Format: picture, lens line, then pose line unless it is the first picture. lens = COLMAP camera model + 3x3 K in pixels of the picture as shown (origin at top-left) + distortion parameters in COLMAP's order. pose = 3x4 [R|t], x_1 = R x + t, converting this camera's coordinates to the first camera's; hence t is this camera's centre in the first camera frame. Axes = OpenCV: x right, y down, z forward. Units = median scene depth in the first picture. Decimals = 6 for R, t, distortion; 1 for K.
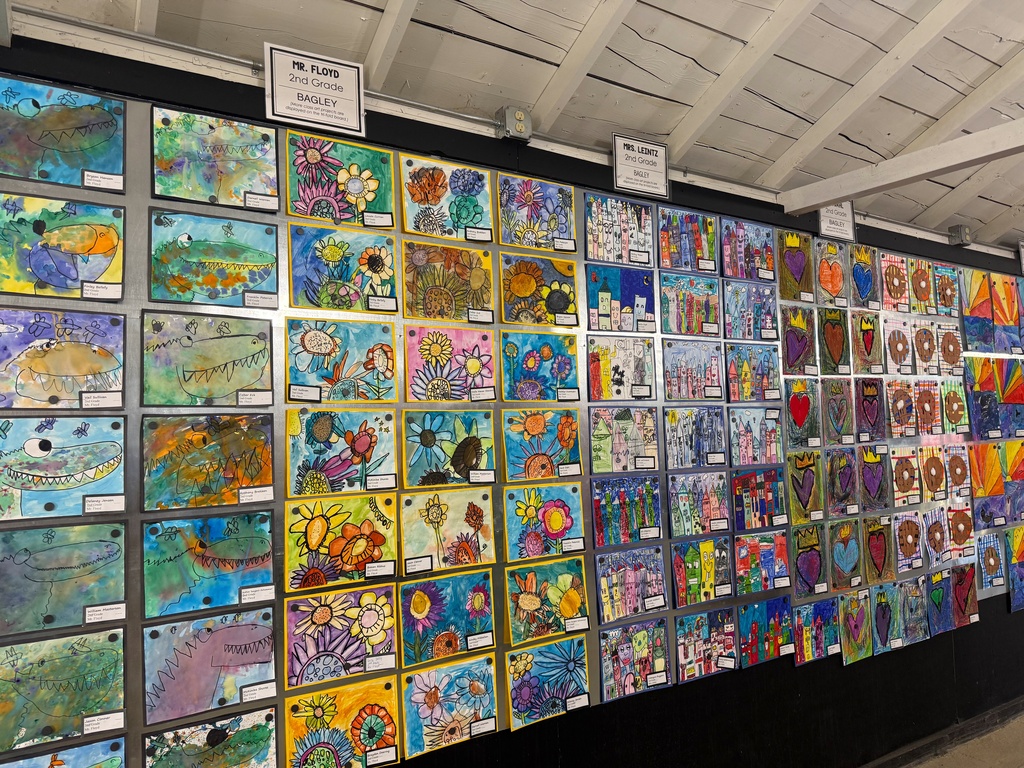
lens RADIAL K [[729.9, 0, 496.3], [0, 729.9, 383.3], [0, 0, 1]] dist [0.086013, -0.106254]
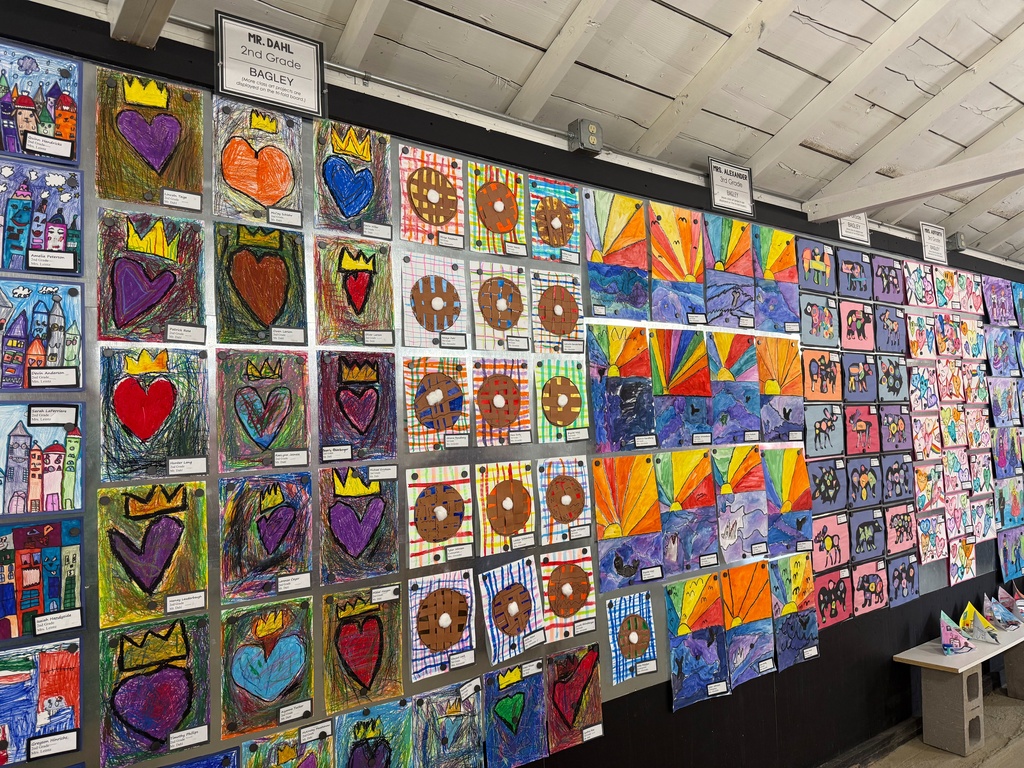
lens RADIAL K [[717.2, 0, 514.9], [0, 717.2, 405.6], [0, 0, 1]] dist [0.074598, -0.103277]
pose [[0.997268, -0.019659, 0.071201, 0.657078], [0.019027, 0.999773, 0.009545, 0.036226], [-0.071372, -0.008164, 0.997416, 0.472097]]
